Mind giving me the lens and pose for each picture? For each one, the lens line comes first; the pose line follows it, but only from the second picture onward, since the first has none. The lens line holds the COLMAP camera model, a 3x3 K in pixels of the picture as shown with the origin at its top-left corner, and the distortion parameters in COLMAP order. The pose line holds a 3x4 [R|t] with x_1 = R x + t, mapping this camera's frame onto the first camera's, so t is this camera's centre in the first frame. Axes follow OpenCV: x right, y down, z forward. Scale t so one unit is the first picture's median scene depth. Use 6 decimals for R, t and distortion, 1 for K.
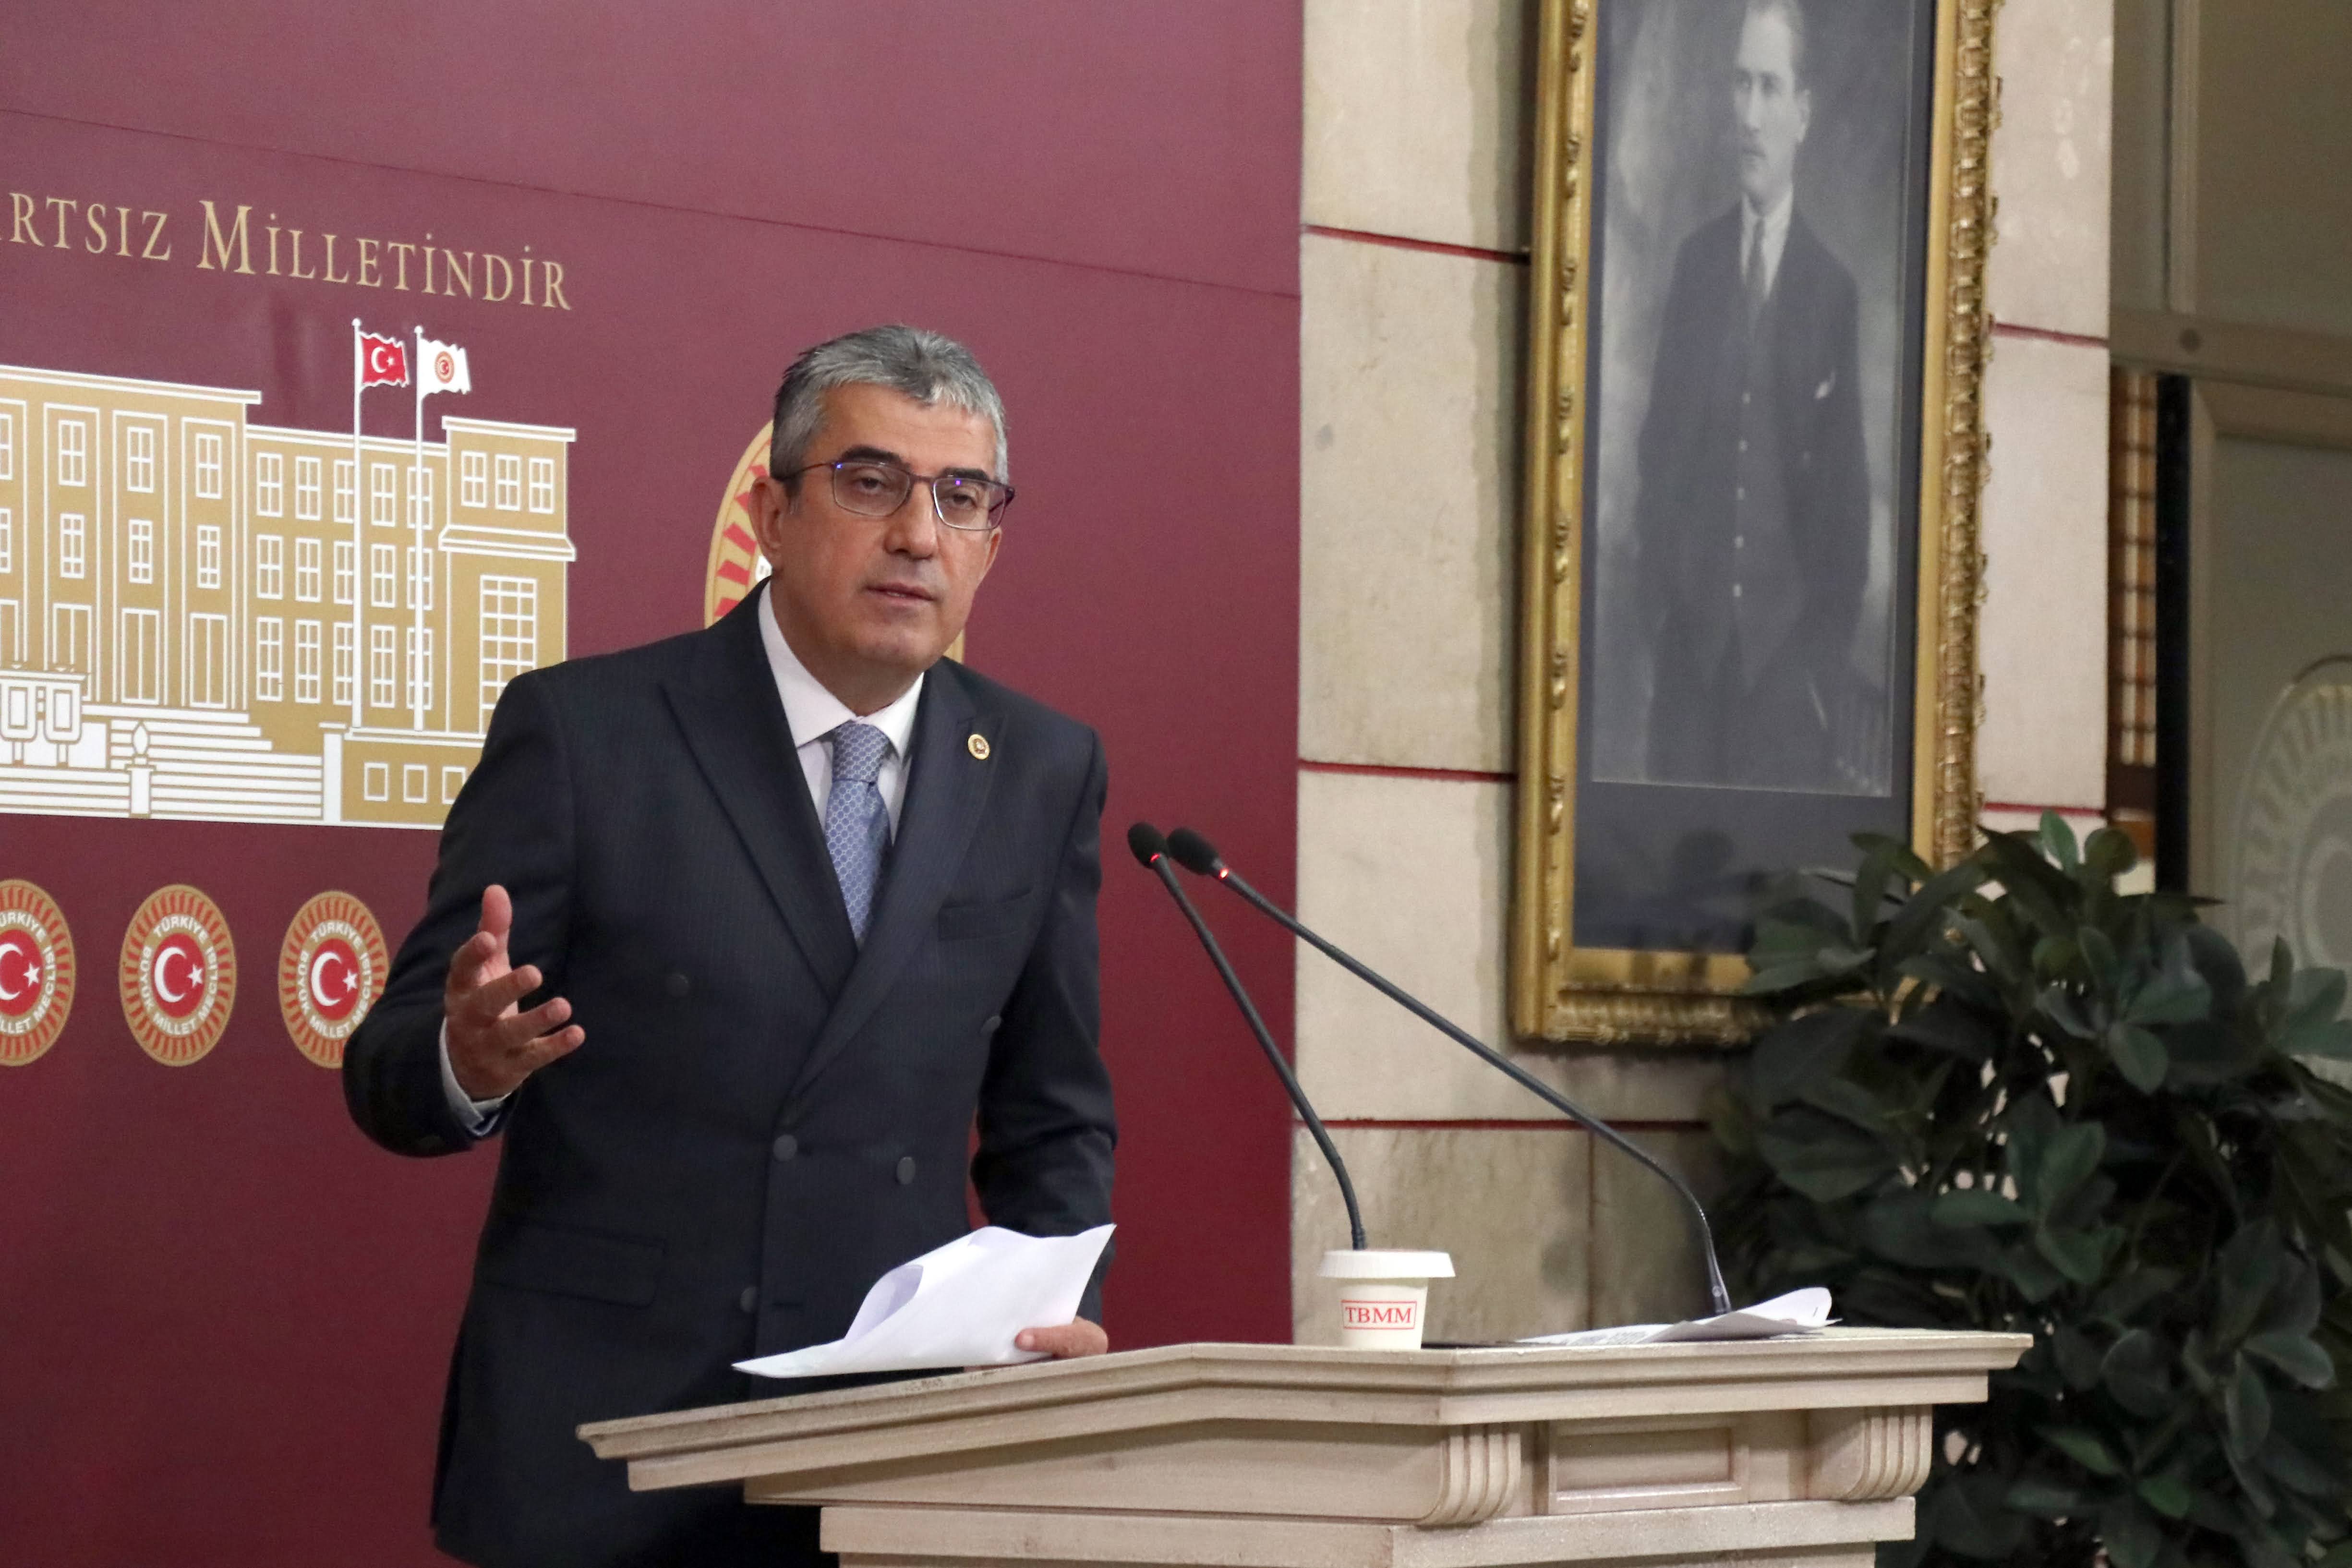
lens RADIAL K [[9218.0, 0, 1234.0], [0, 9218.0, 790.8], [0, 0, 1]] dist [0.695748, 0.000000]
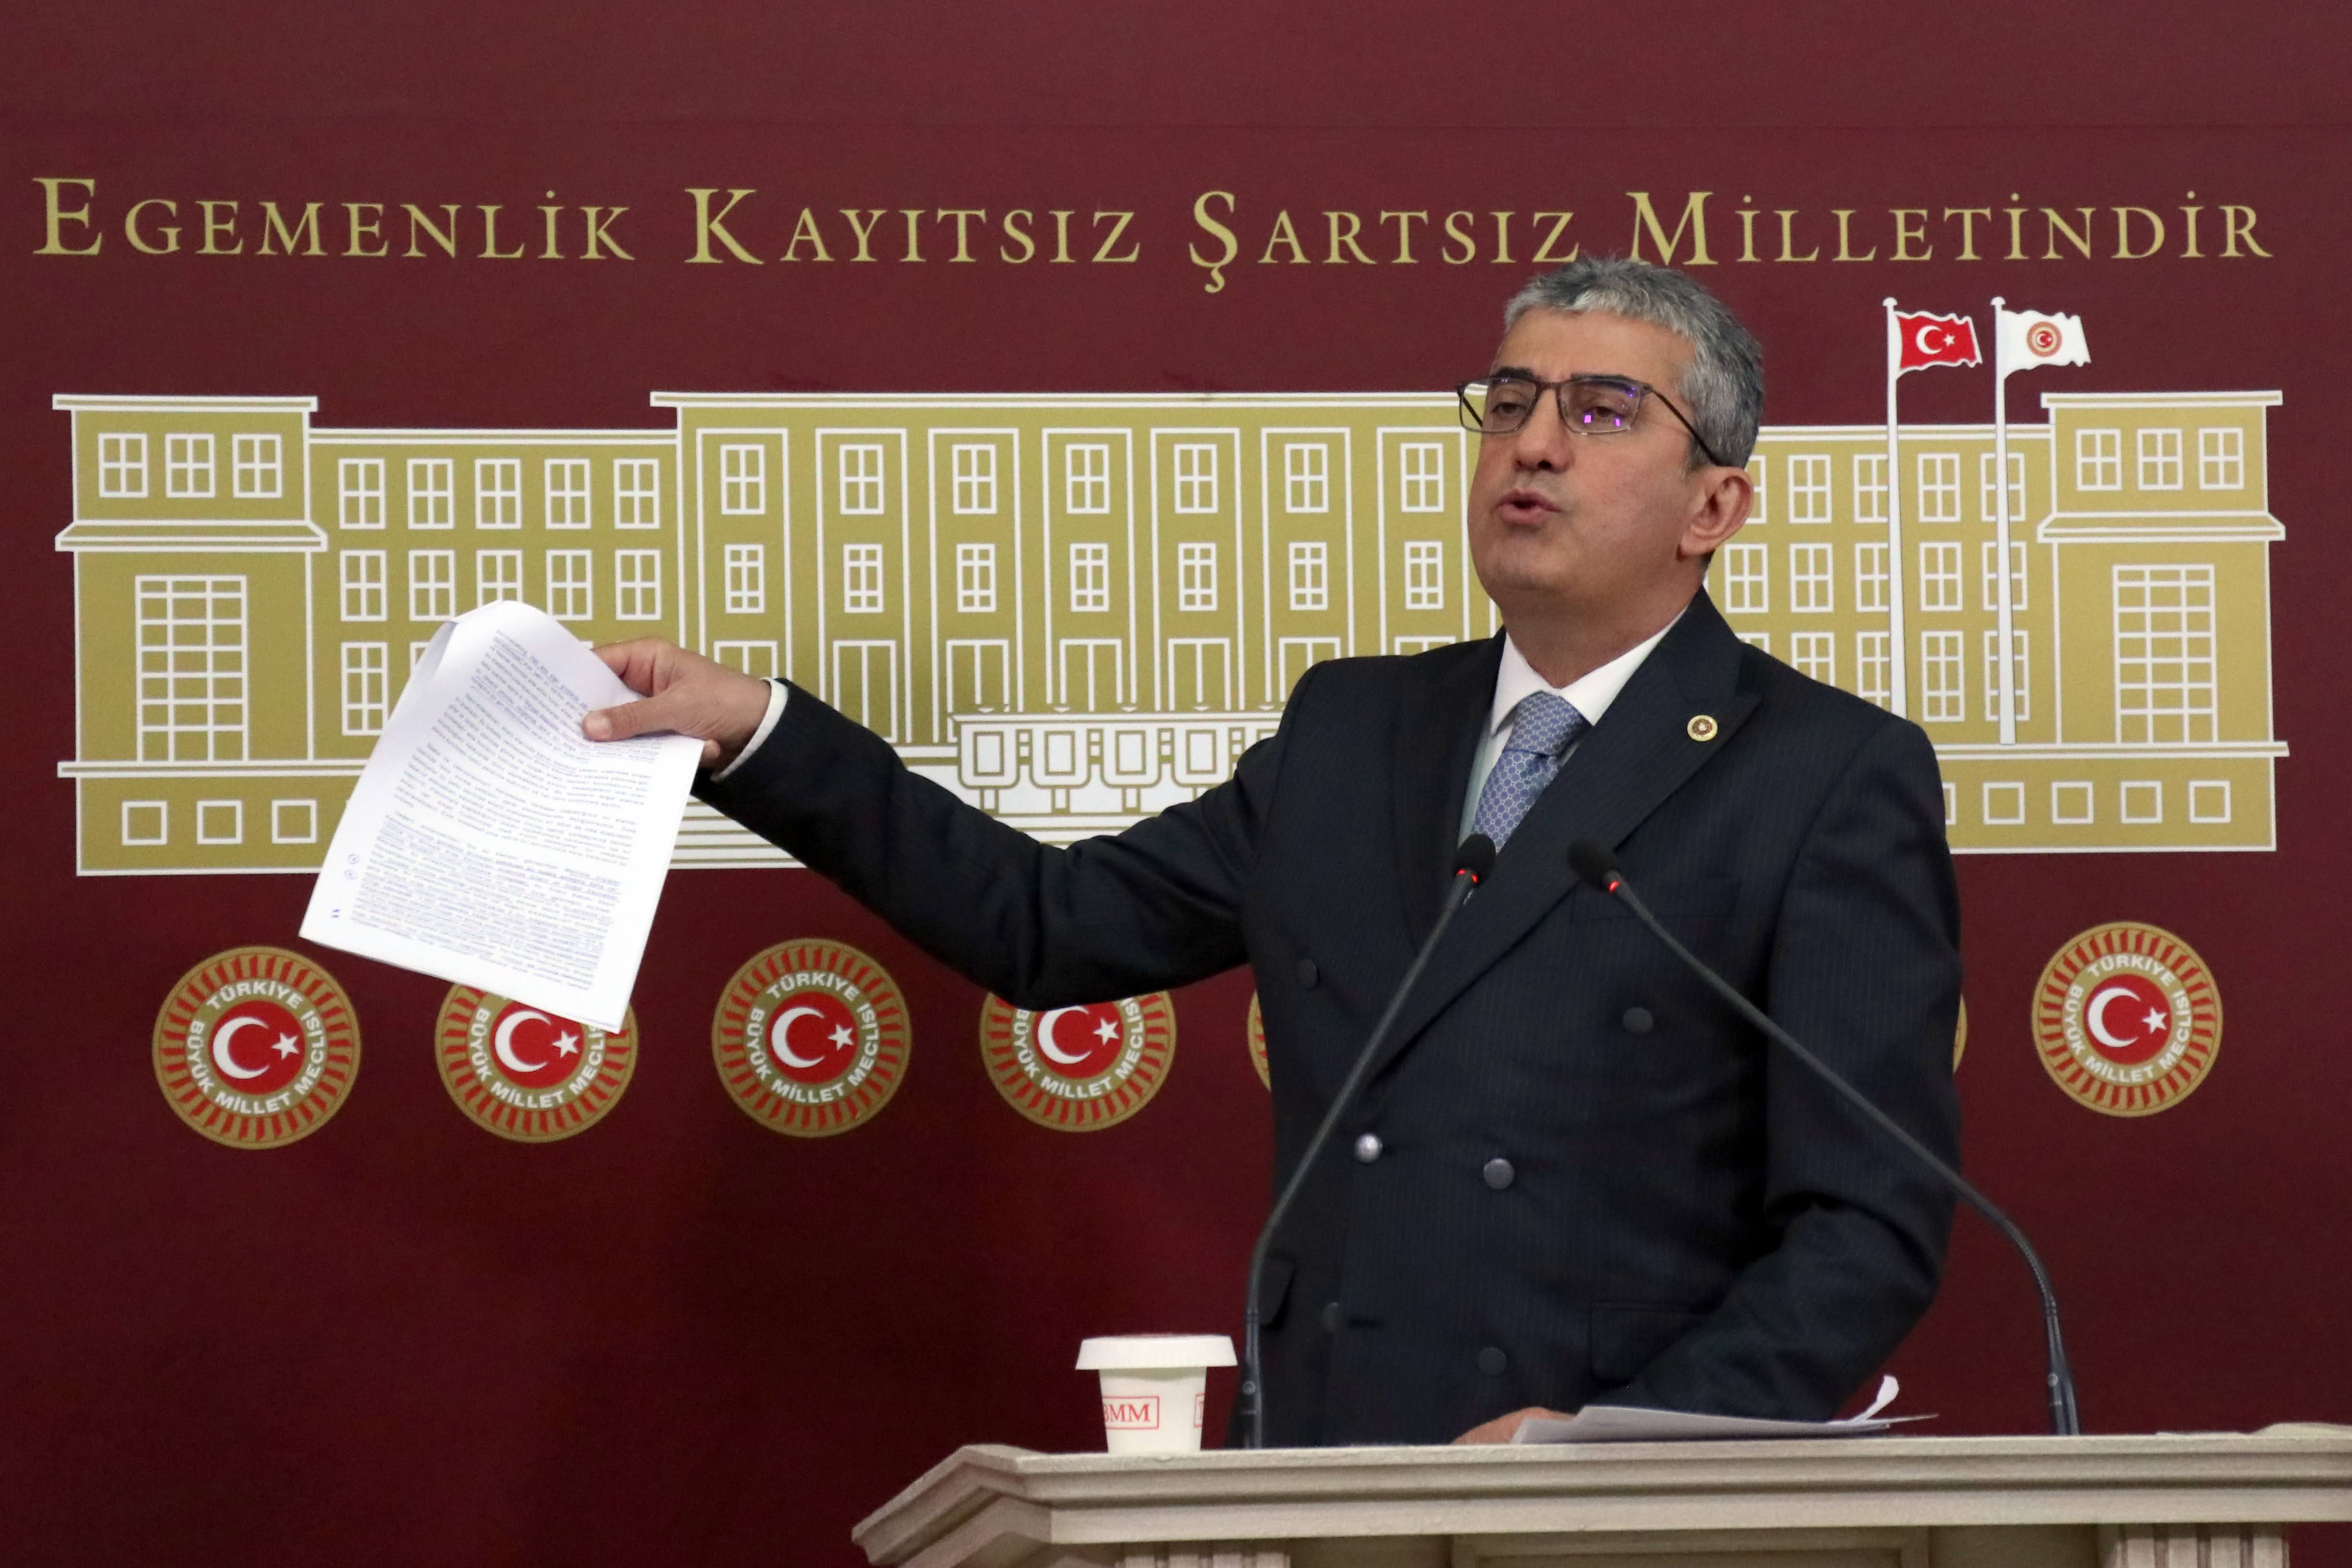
lens RADIAL K [[6418.0, 0, 1231.1], [0, 6418.0, 741.7], [0, 0, 1]] dist [0.415200, 0.000000]
pose [[0.627409, -0.059977, -0.776377, 0.350674], [0.040659, 0.998193, -0.044255, 0.017676], [0.777628, -0.003801, 0.628714, 0.552287]]
